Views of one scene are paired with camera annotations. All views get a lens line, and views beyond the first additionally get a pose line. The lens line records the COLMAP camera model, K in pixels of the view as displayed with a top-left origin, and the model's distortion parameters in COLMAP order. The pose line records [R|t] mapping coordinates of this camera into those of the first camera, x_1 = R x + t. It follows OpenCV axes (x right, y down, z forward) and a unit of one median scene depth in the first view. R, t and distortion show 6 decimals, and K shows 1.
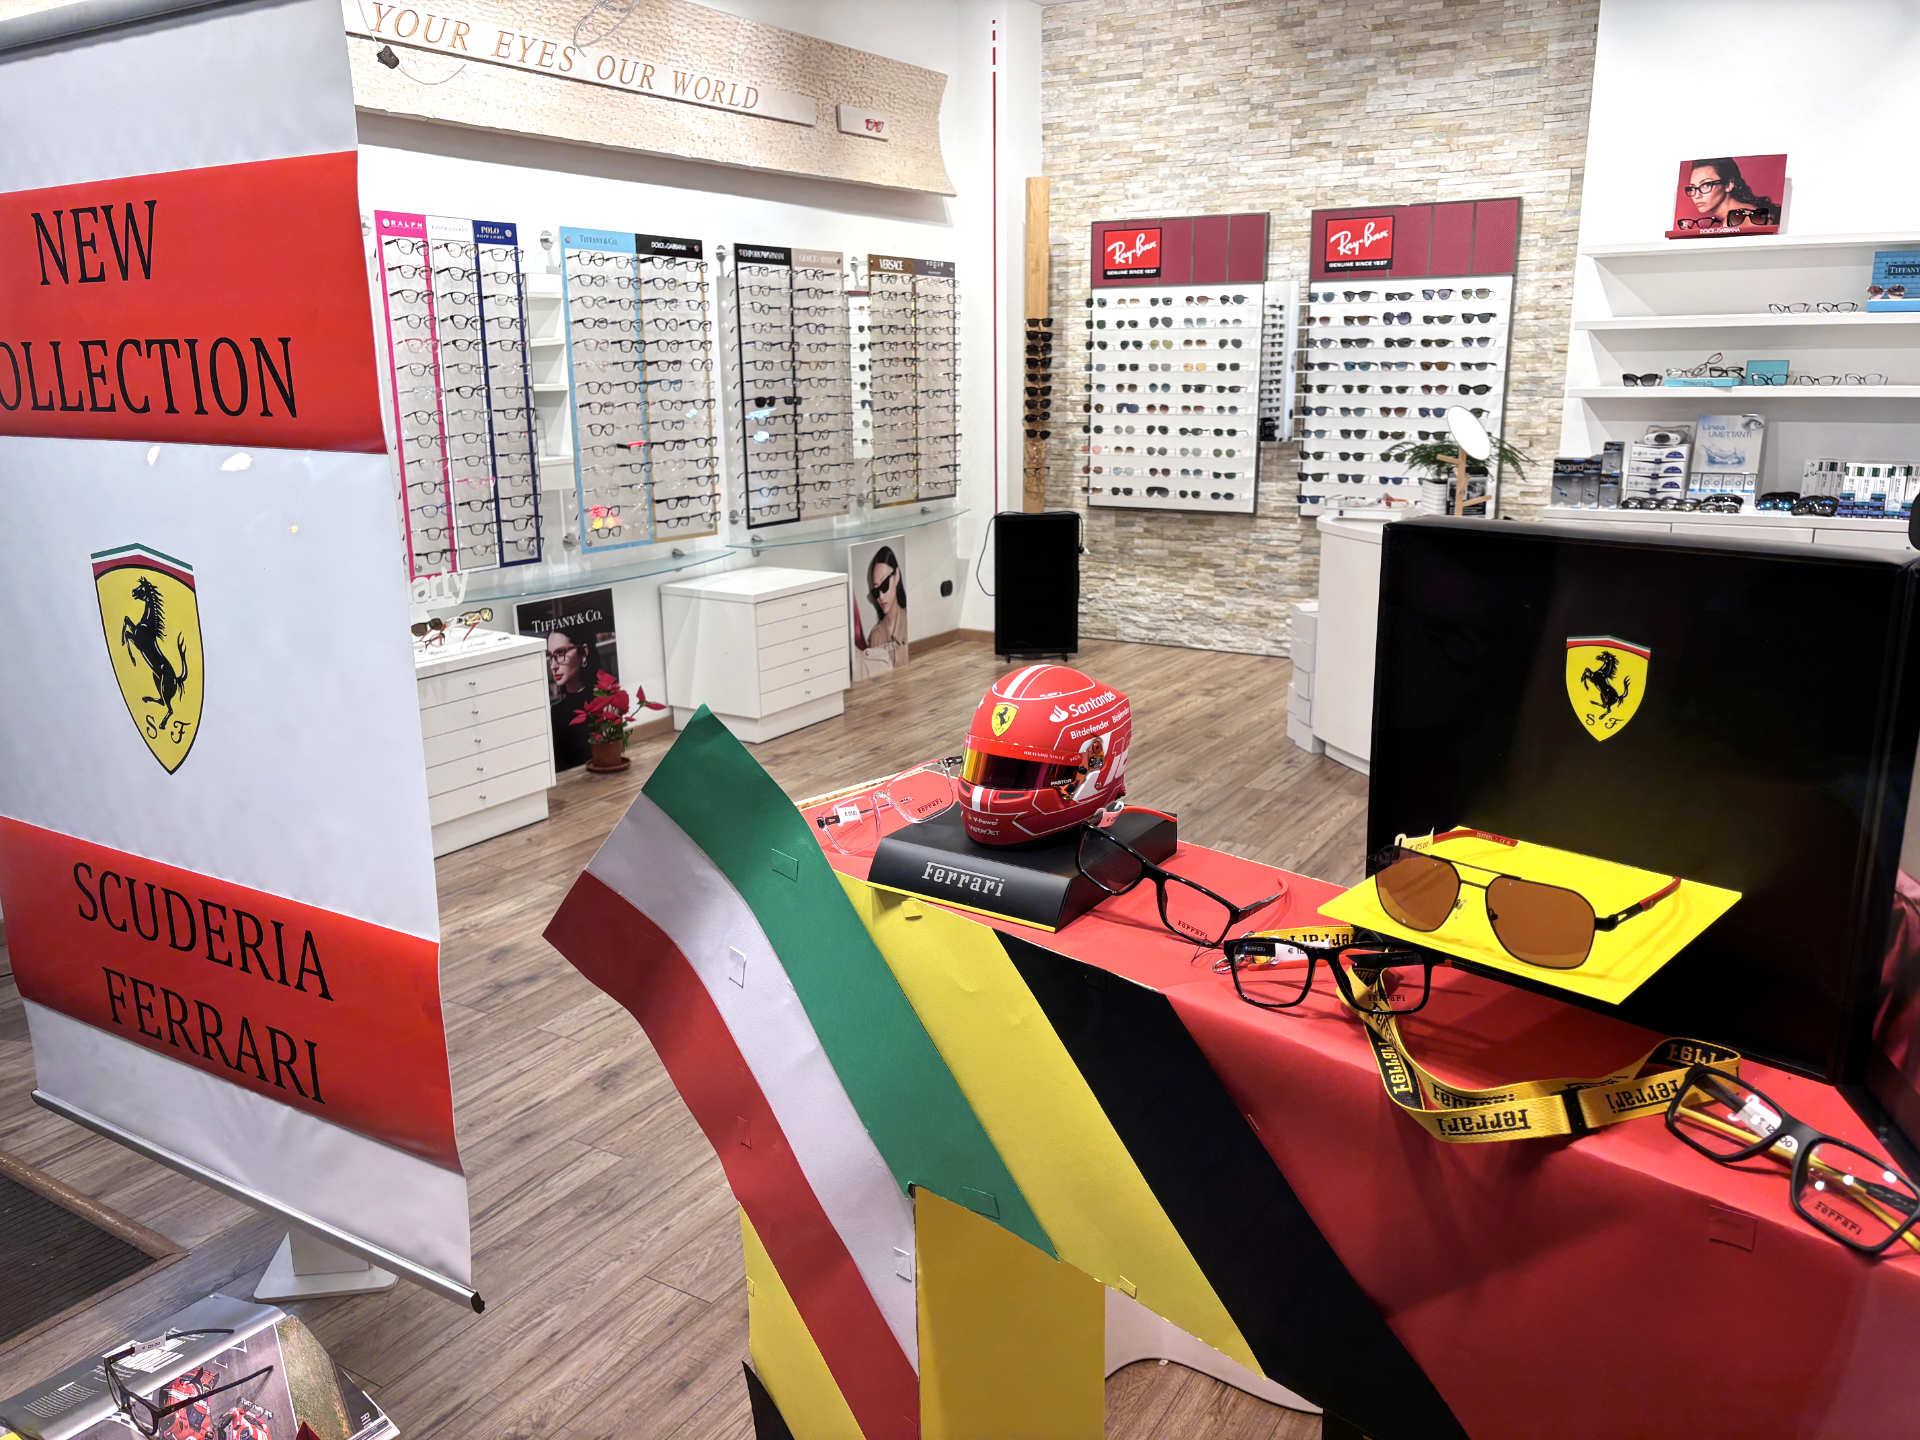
lens RADIAL K [[1456.4, 0, 960.0], [0, 1456.4, 720.0], [0, 0, 1]] dist [0.079583, -0.061899]
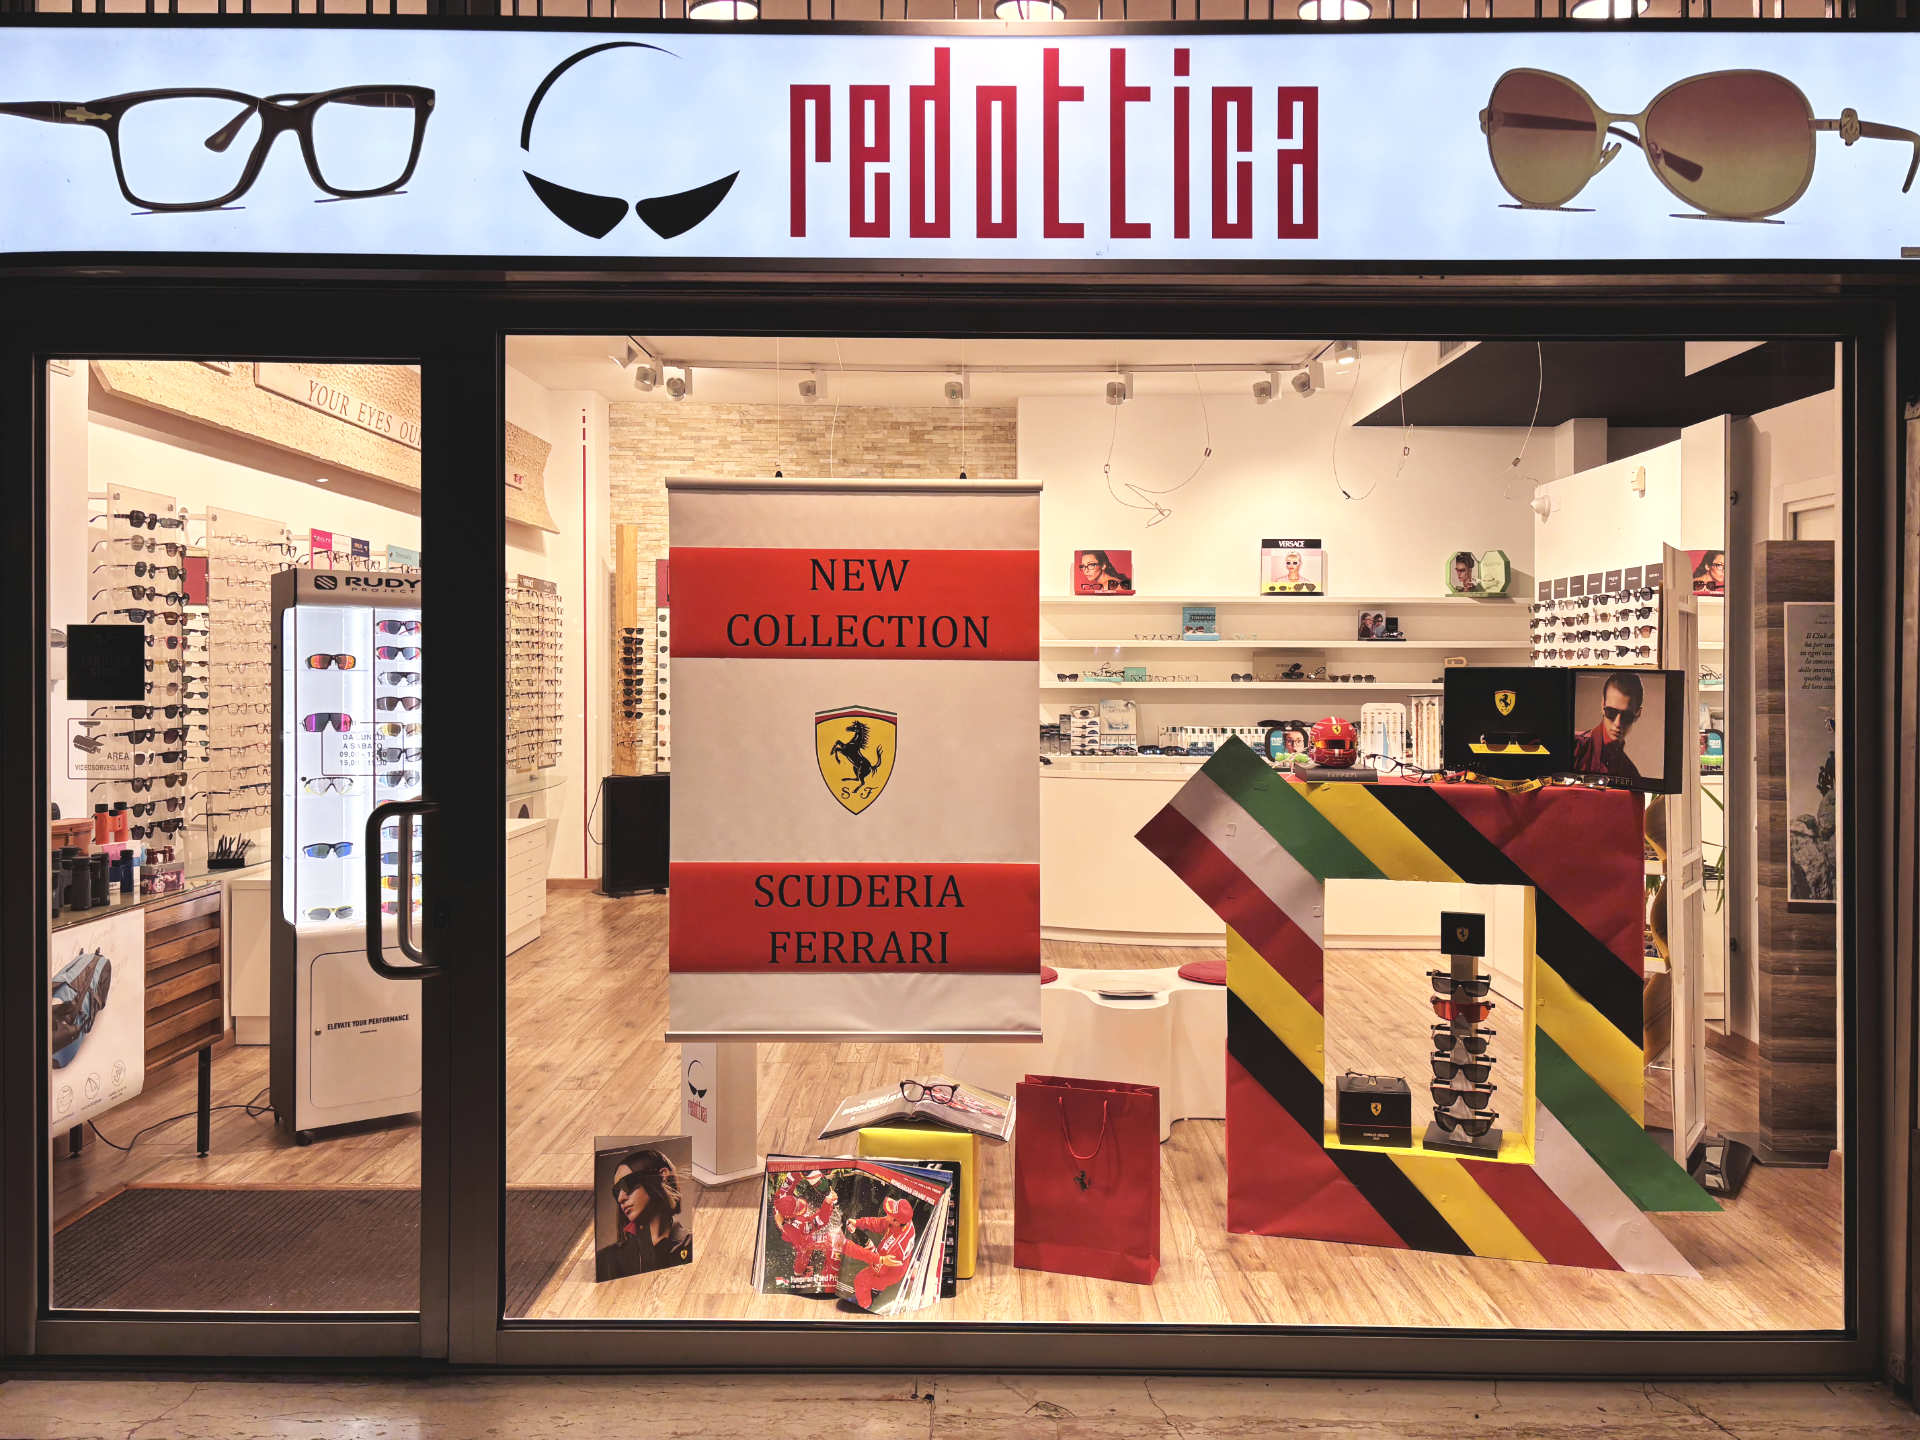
lens RADIAL K [[1456.4, 0, 960.0], [0, 1456.4, 720.0], [0, 0, 1]] dist [0.079583, -0.061899]
pose [[0.859426, -0.000746, 0.511260, -0.865025], [0.110032, 0.976835, -0.183538, 0.177656], [-0.499280, 0.213993, 0.839599, -0.495035]]
